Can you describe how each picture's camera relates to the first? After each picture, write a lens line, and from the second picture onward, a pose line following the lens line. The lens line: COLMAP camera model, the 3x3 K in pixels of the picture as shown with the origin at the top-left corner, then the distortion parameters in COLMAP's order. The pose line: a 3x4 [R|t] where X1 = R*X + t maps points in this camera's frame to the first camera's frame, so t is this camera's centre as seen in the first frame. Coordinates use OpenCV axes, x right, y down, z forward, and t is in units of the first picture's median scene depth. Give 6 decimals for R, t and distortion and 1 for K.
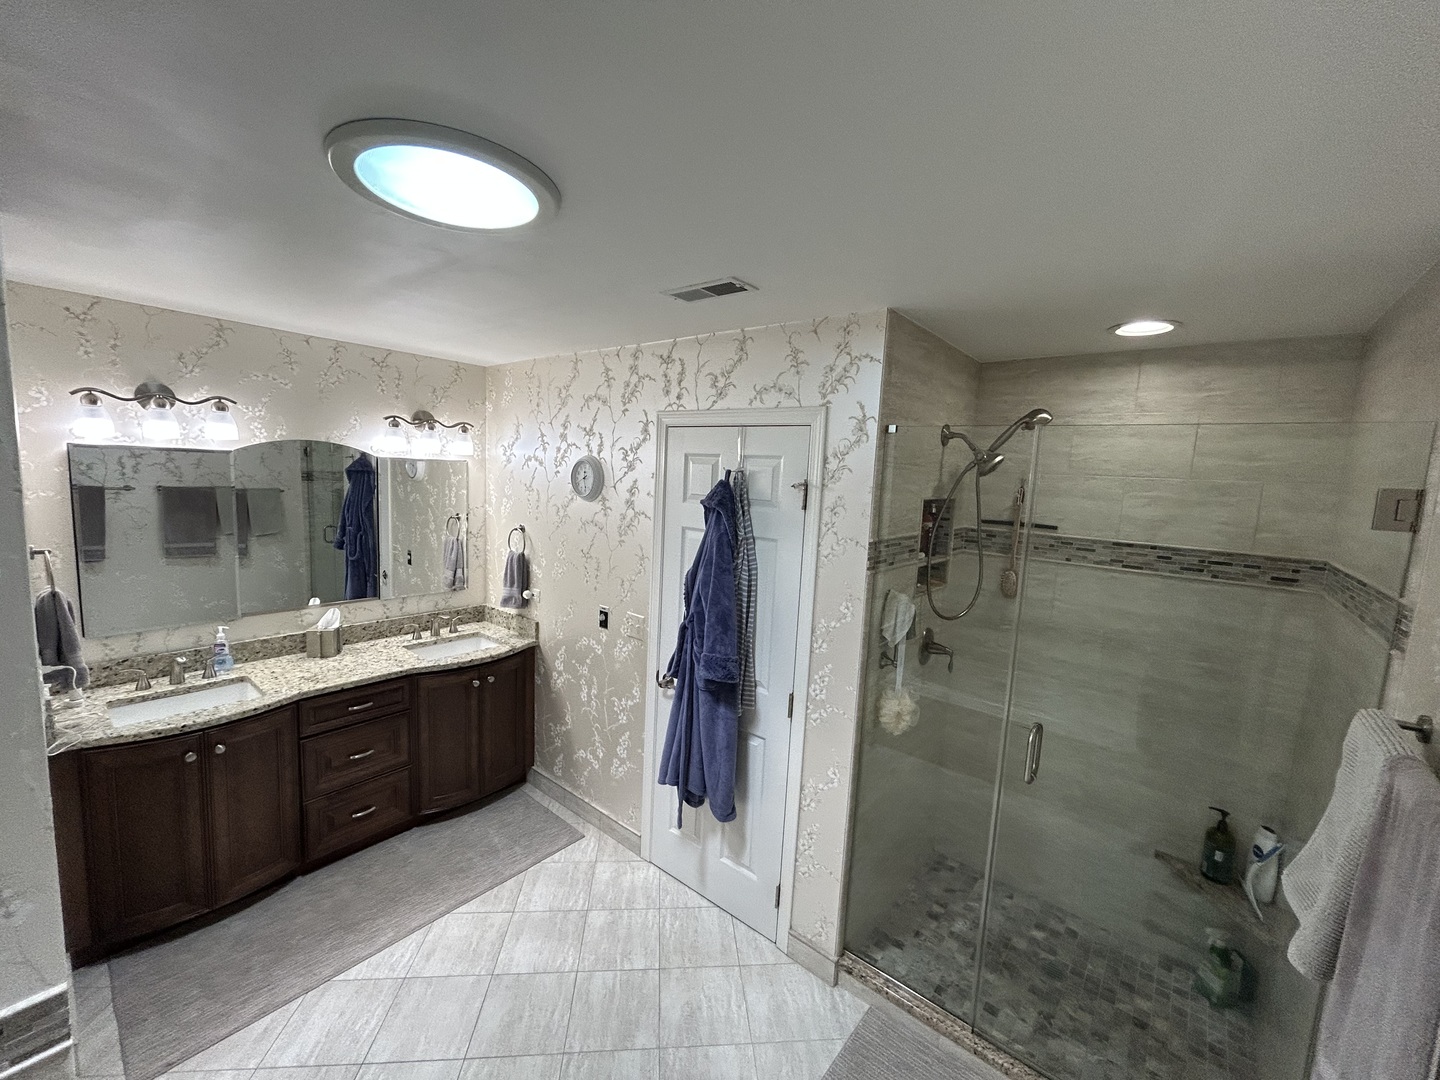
lens RADIAL K [[581.5, 0, 717.1], [0, 581.5, 542.7], [0, 0, 1]] dist [0.000129, 0.000134]
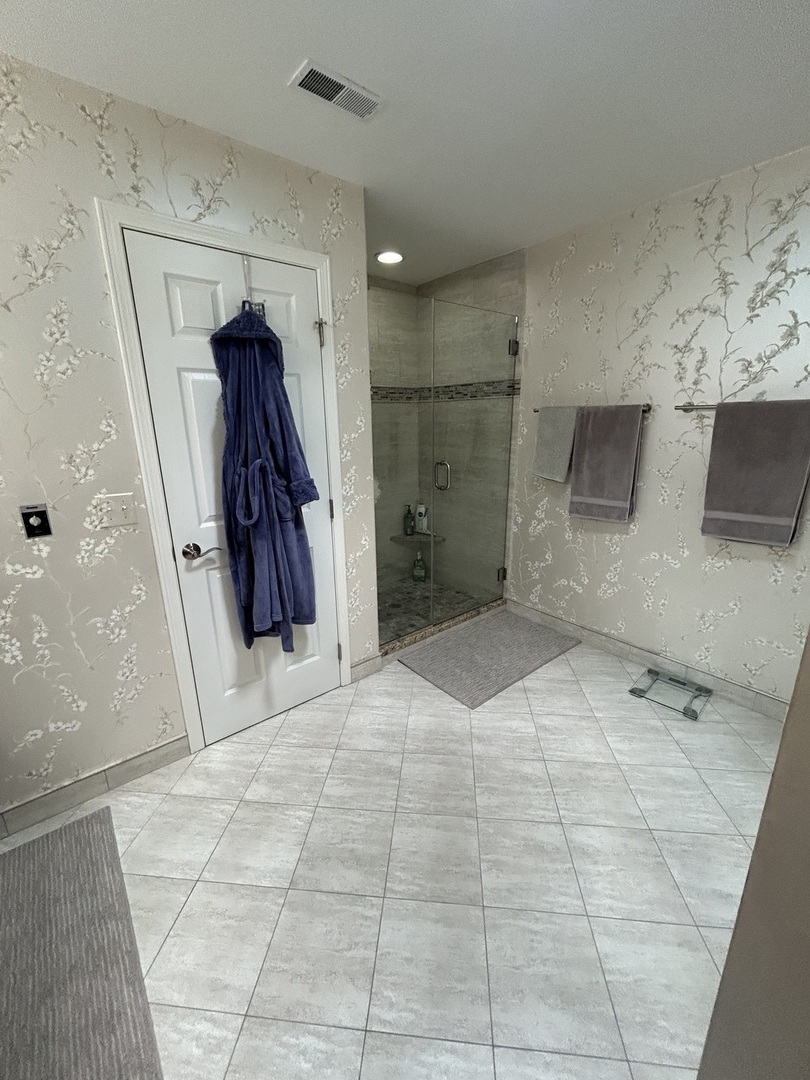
lens RADIAL K [[436.1, 0, 405.0], [0, 436.1, 540.0], [0, 0, 1]] dist [0.000129, 0.000134]
pose [[0.187209, -0.315765, 0.930185, -0.690886], [0.142625, 0.945630, 0.292304, 0.074889], [-0.971911, 0.077945, 0.222067, 0.562997]]
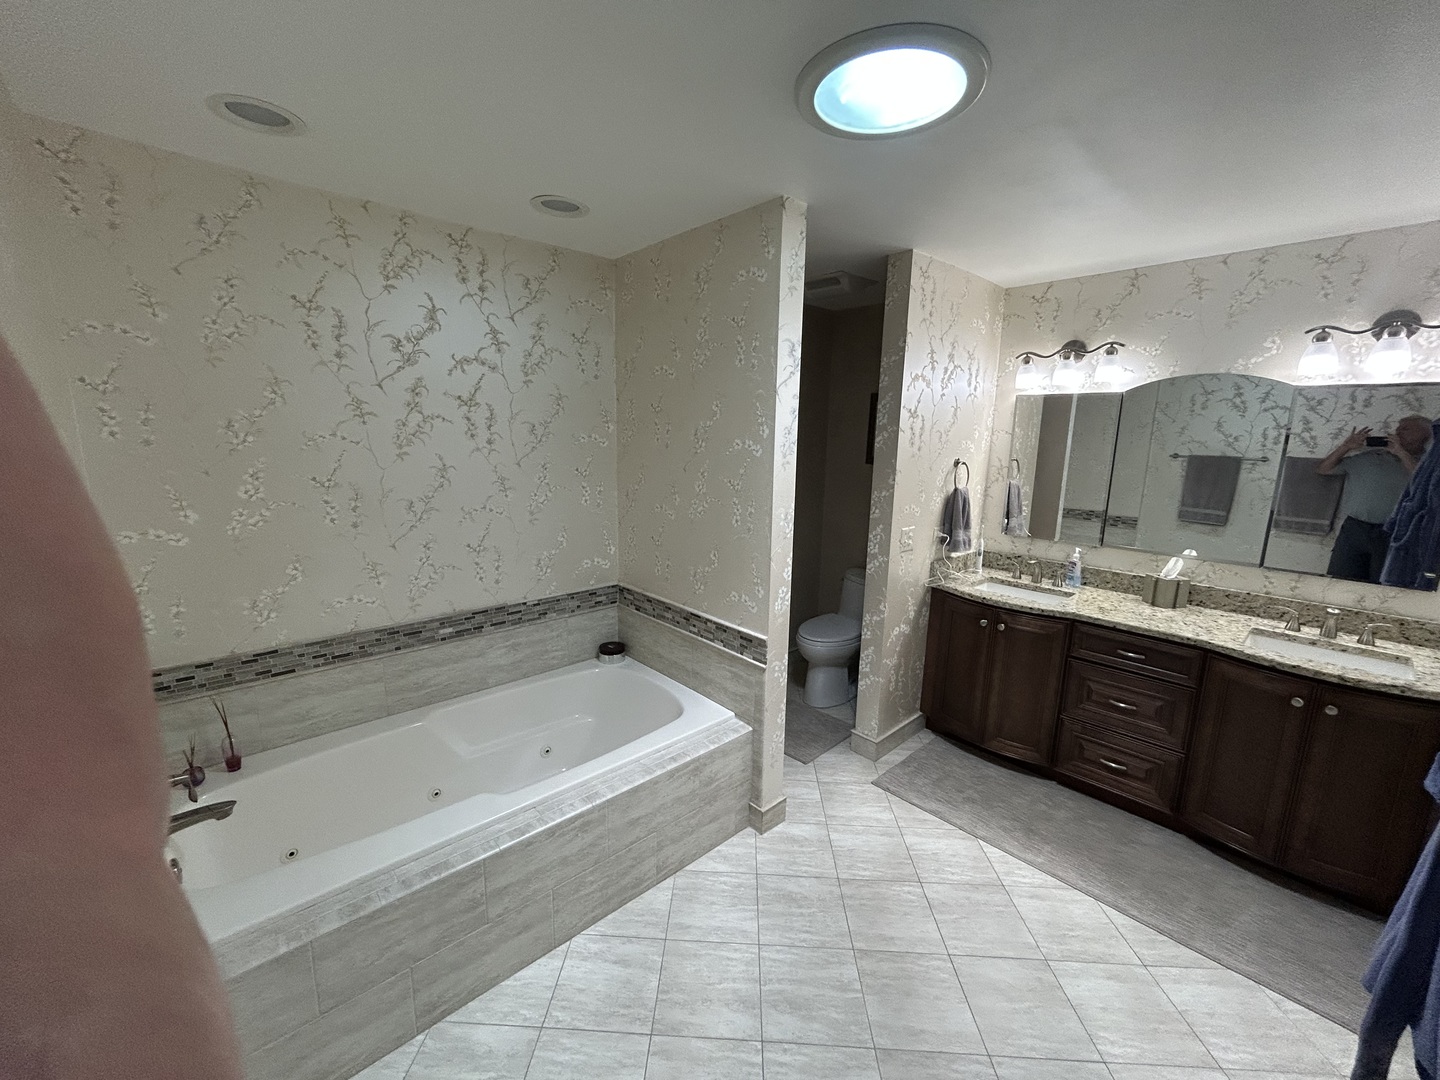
lens RADIAL K [[581.5, 0, 717.1], [0, 581.5, 542.7], [0, 0, 1]] dist [0.000129, 0.000134]
pose [[-0.142057, 0.135159, -0.980587, 0.391932], [-0.145565, 0.977012, 0.155754, 0.060168], [0.979097, 0.164865, -0.119117, 0.449926]]
